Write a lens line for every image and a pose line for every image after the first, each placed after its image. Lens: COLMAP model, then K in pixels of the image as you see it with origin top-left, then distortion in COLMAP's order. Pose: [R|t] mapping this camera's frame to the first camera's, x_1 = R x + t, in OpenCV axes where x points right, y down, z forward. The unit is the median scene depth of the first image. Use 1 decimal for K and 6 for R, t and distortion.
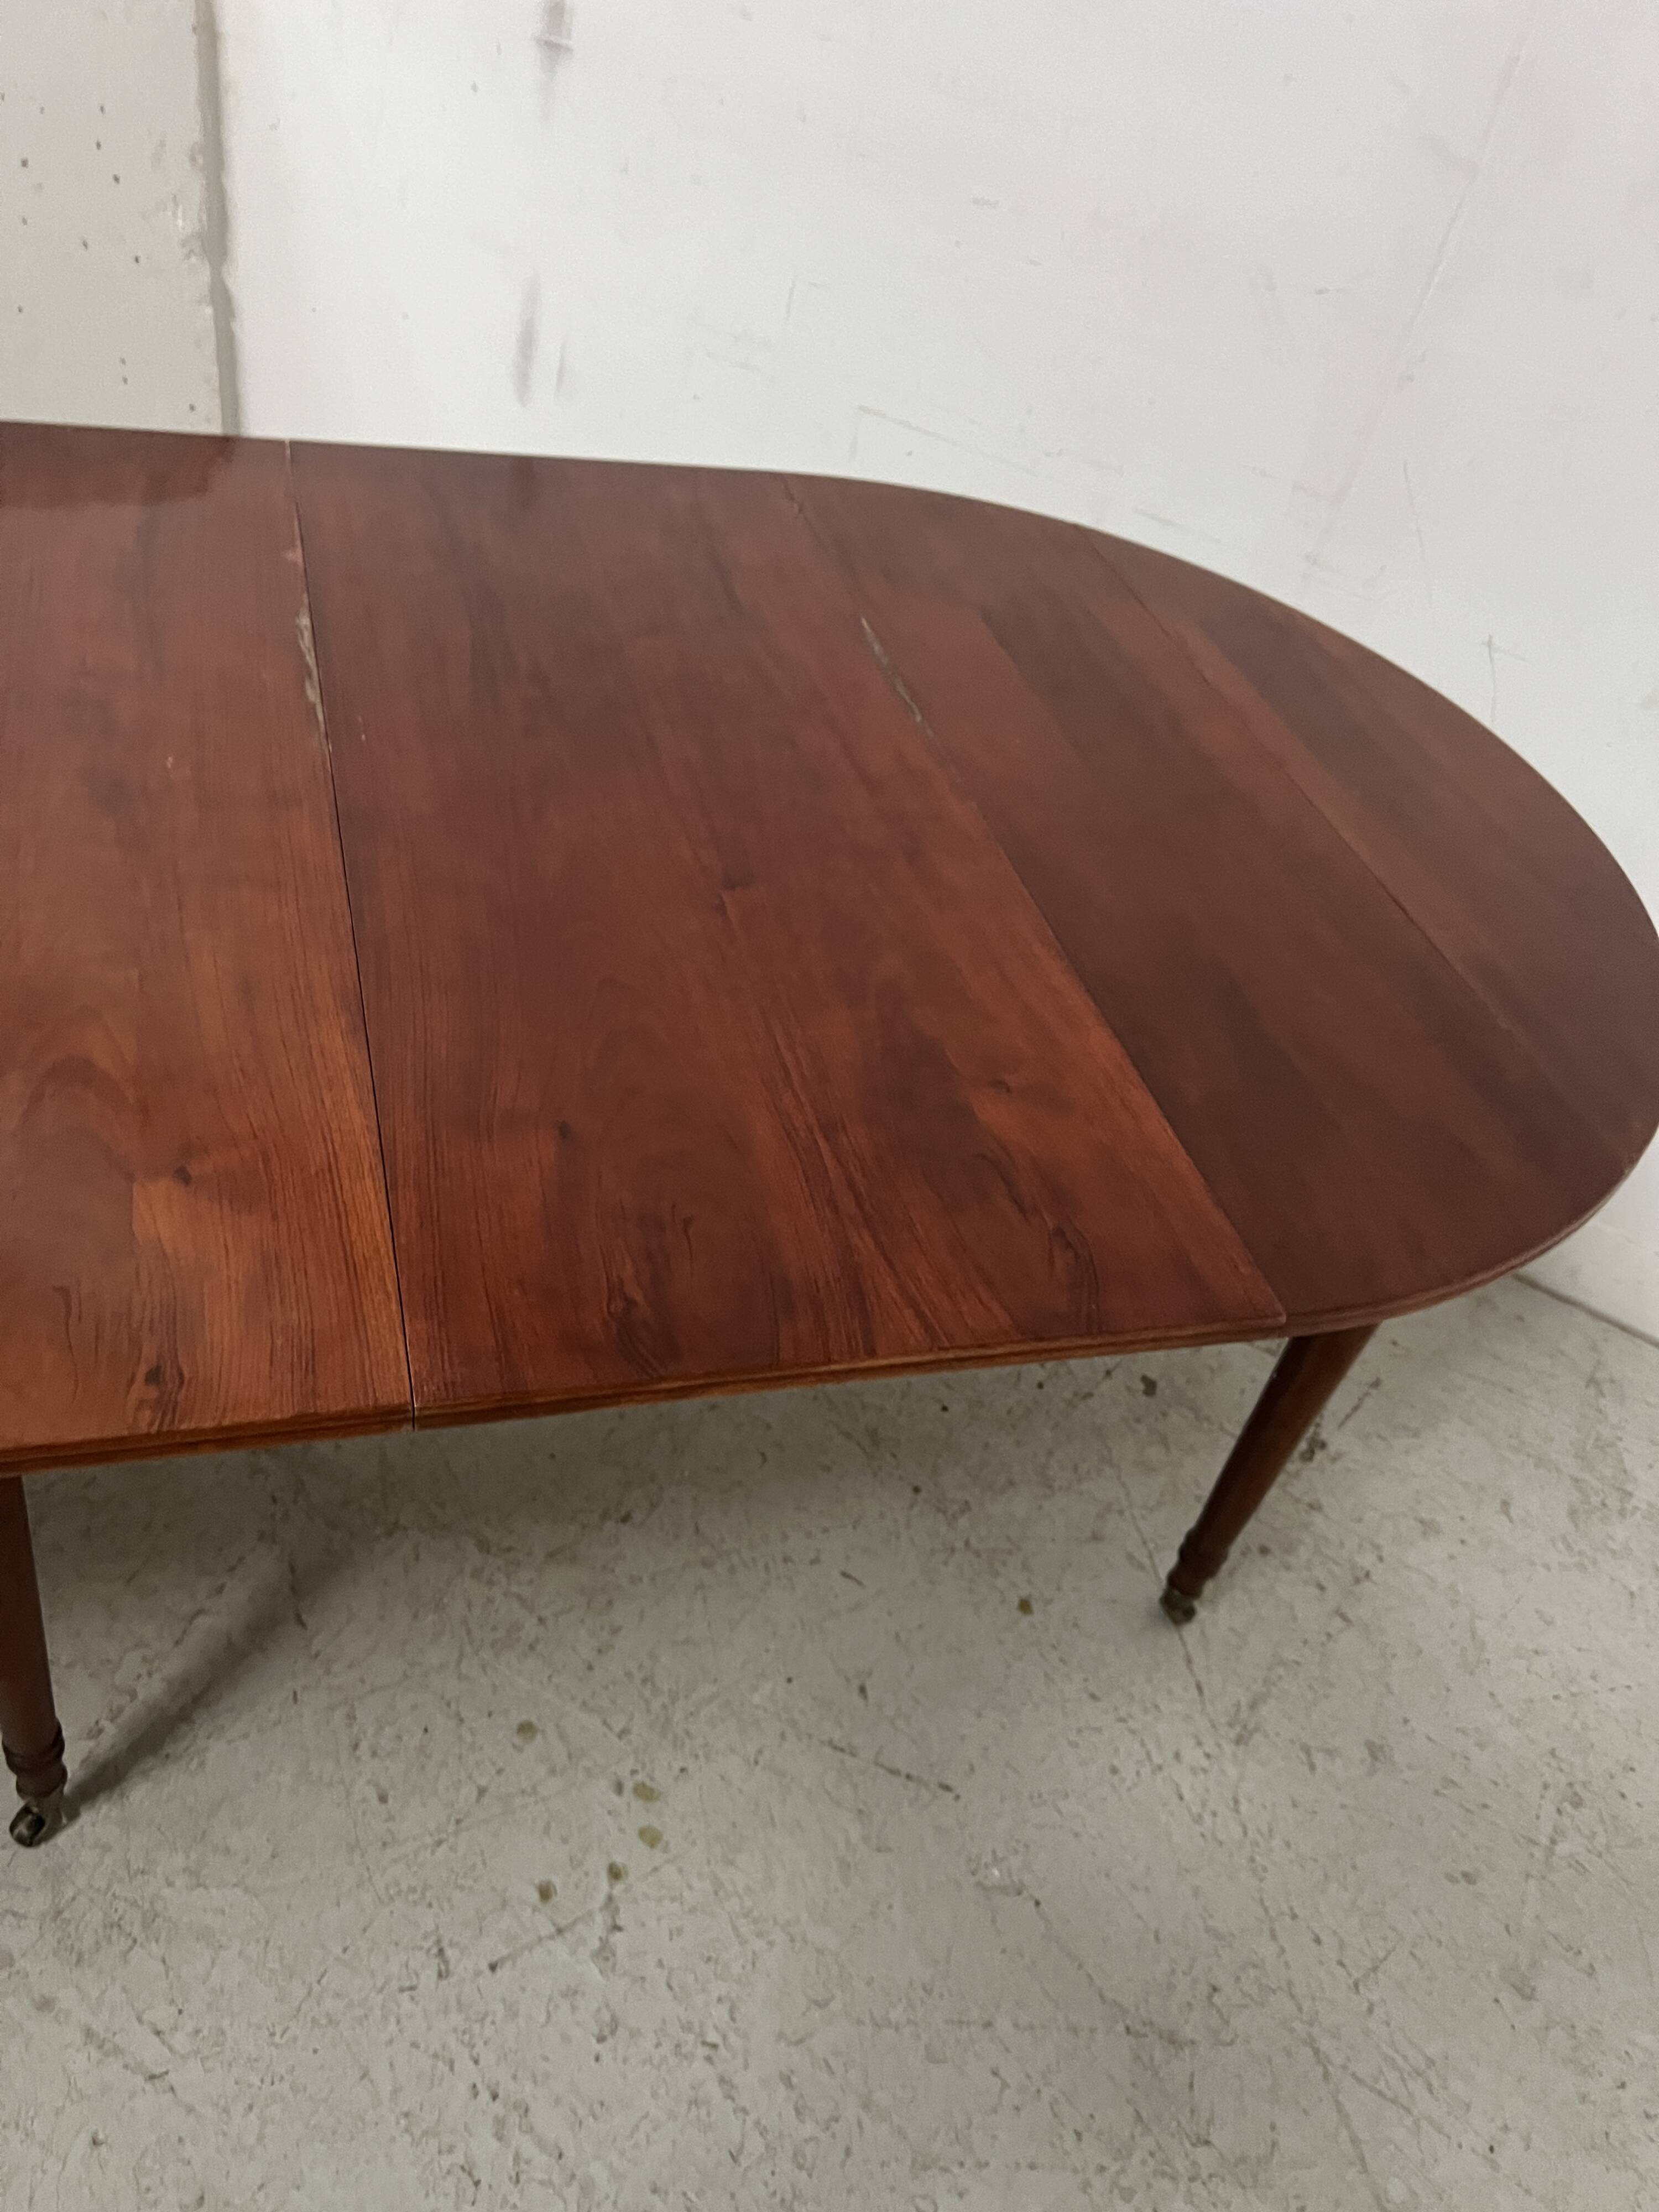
lens RADIAL K [[1647.5, 0, 799.7], [0, 1647.5, 1104.2], [0, 0, 1]] dist [0.044060, -0.051178]
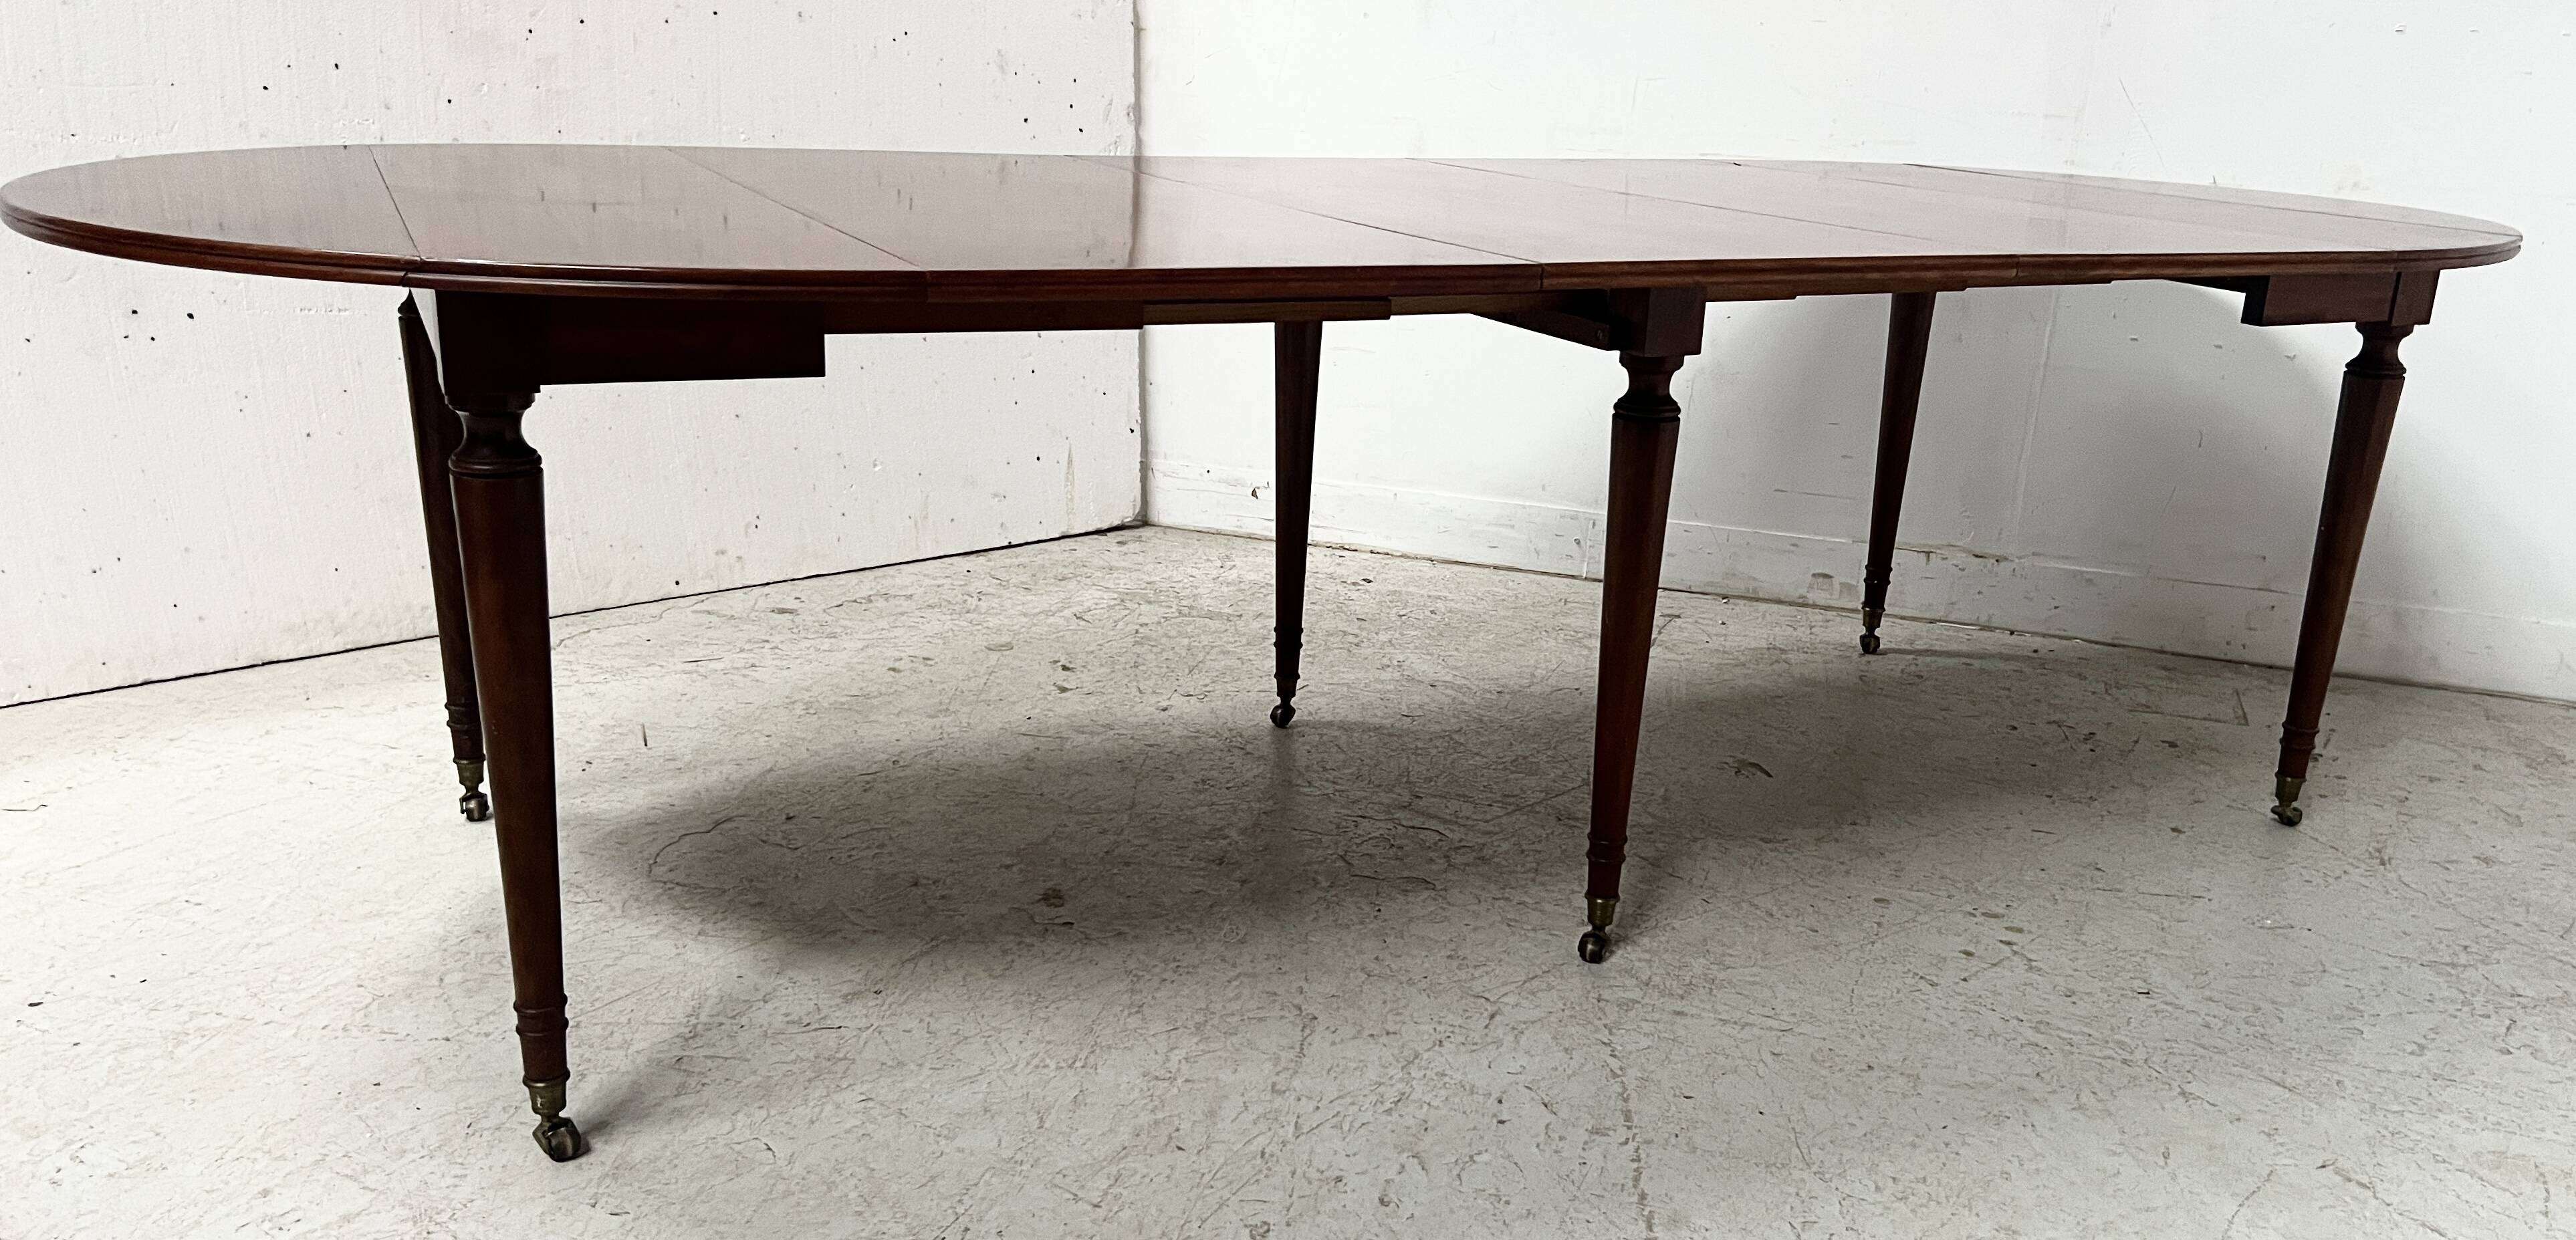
lens RADIAL K [[1979.2, 0, 1339.4], [0, 1979.2, 696.2], [0, 0, 1]] dist [0.051876, -0.053614]
pose [[0.975765, -0.181714, 0.121910, -0.730060], [0.213761, 0.910677, -0.353517, 0.685393], [-0.046781, 0.371009, 0.927450, -0.461188]]
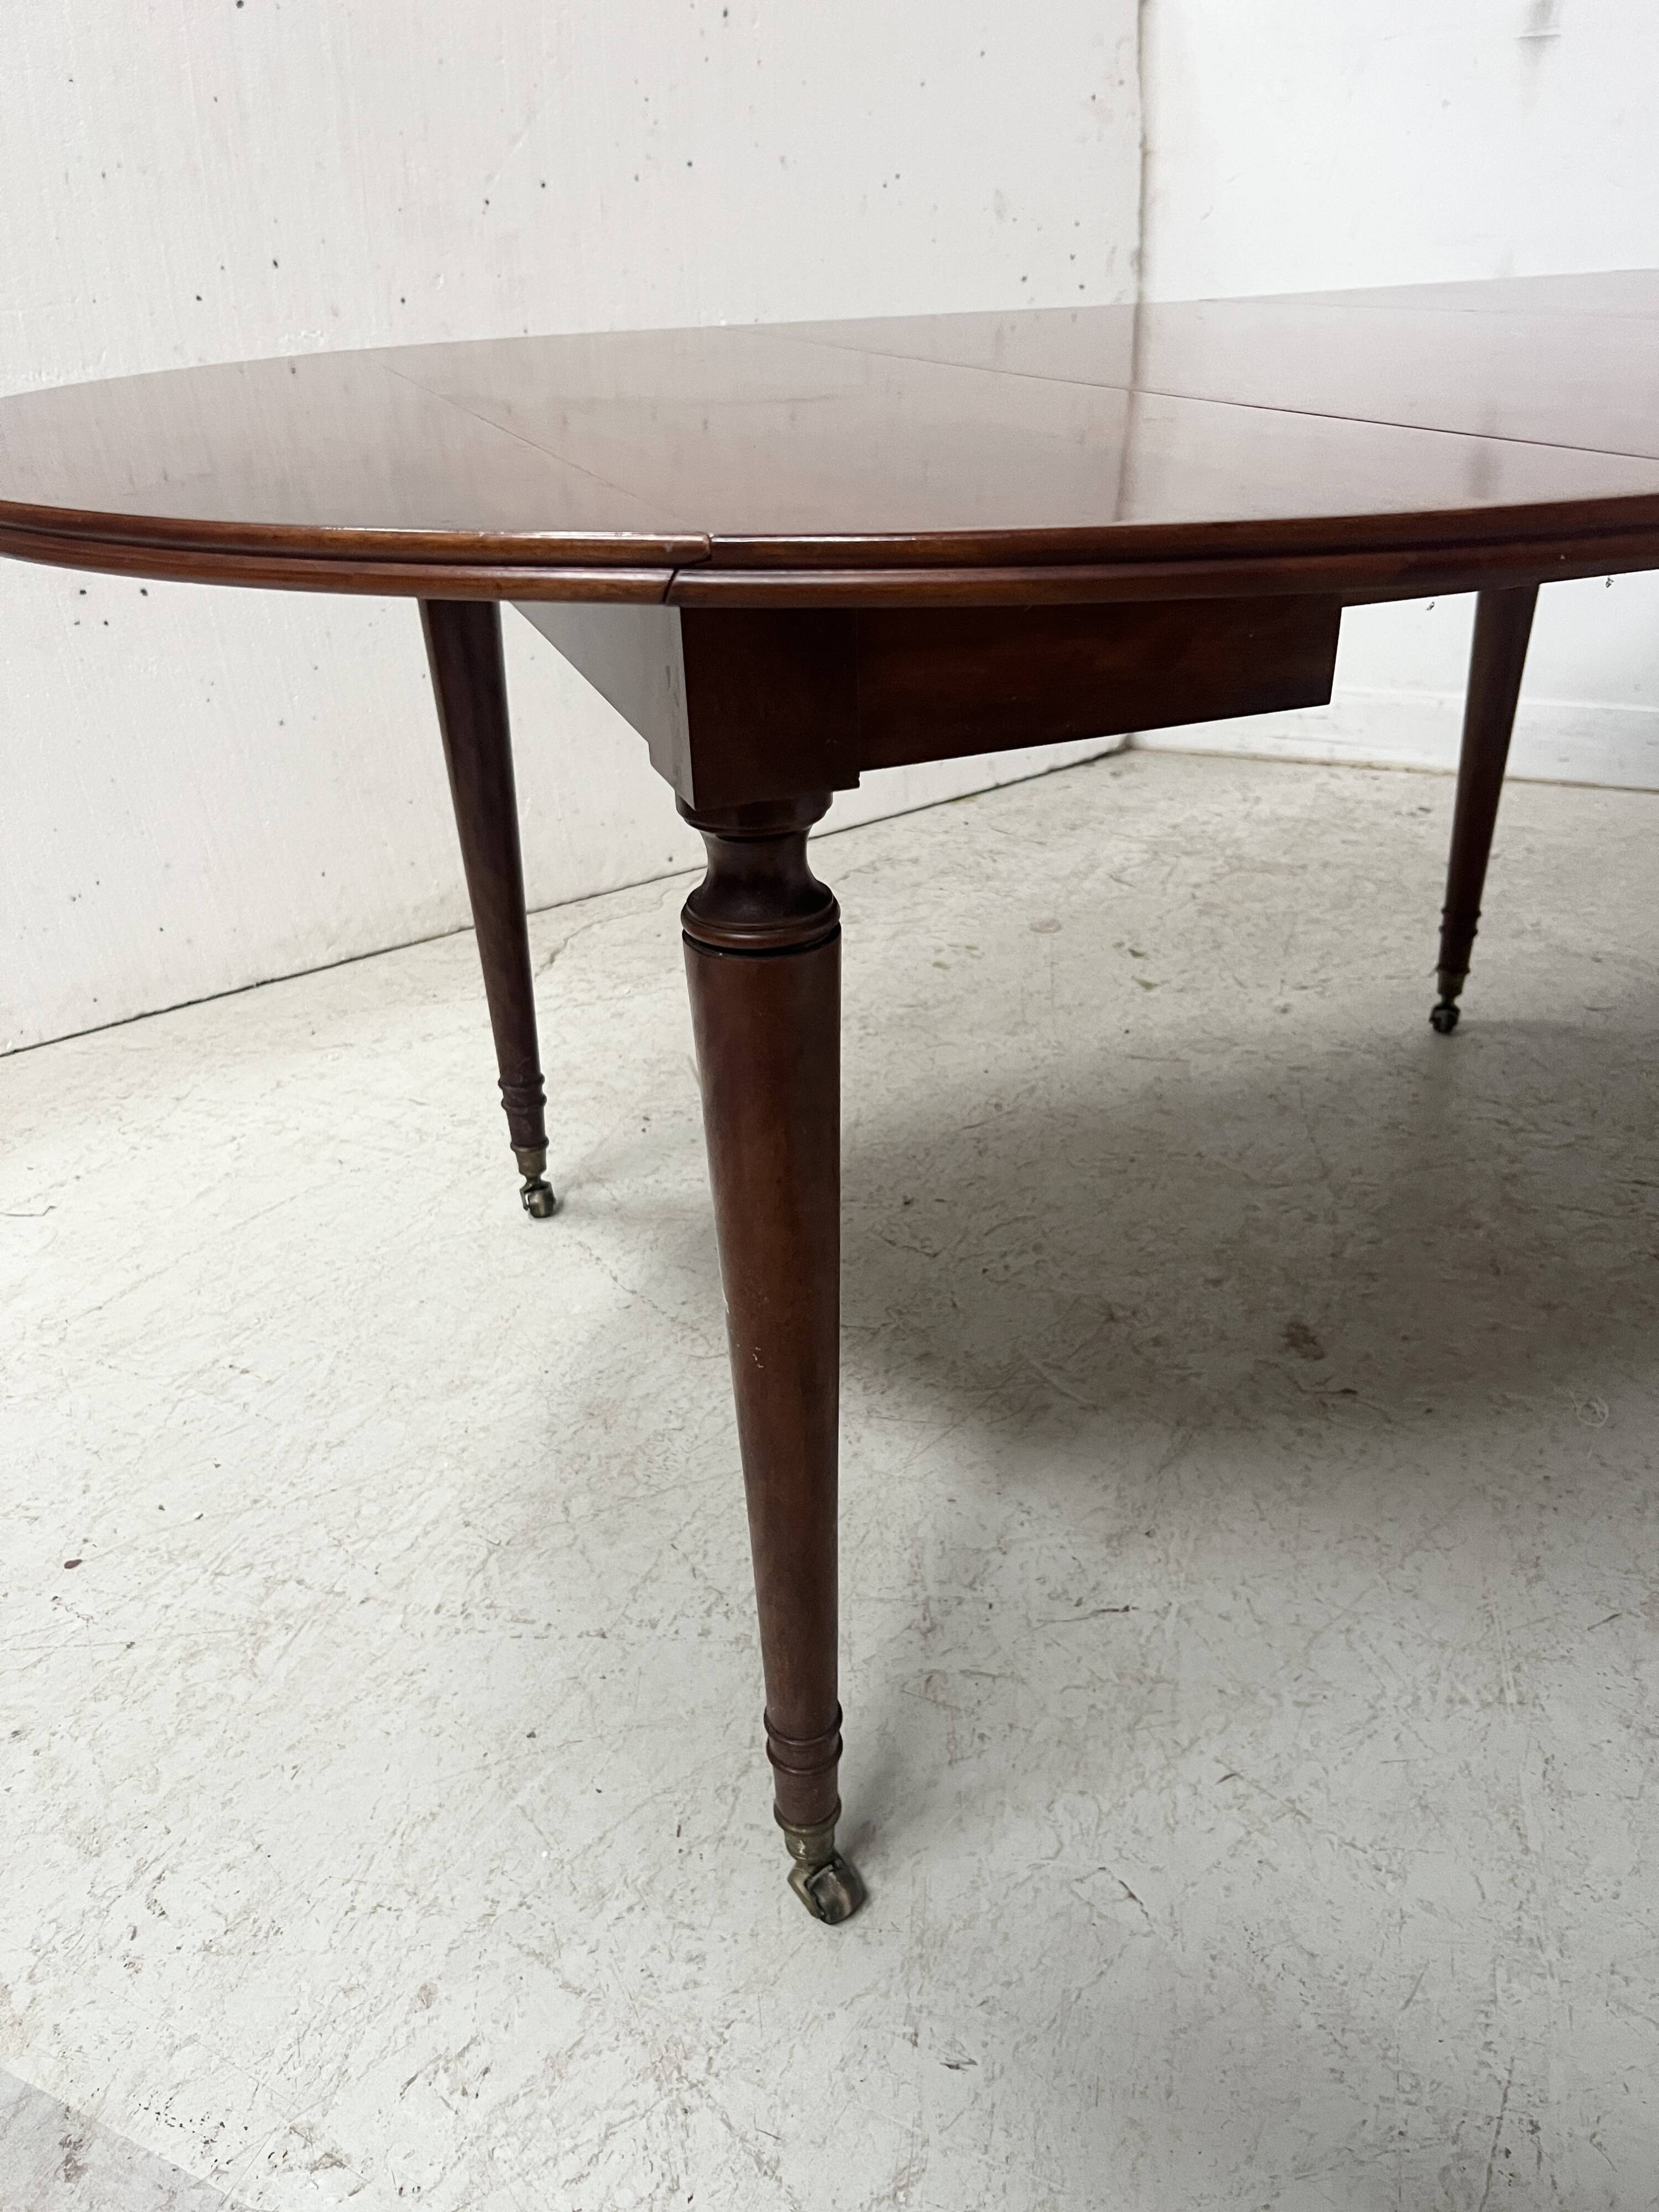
lens RADIAL K [[1647.5, 0, 835.3], [0, 1647.5, 1108.1], [0, 0, 1]] dist [0.044060, -0.051178]
pose [[0.975204, -0.217383, -0.041496, -0.973002], [0.202650, 0.952502, -0.227315, 0.288419], [0.088940, 0.213269, 0.972937, 0.026201]]
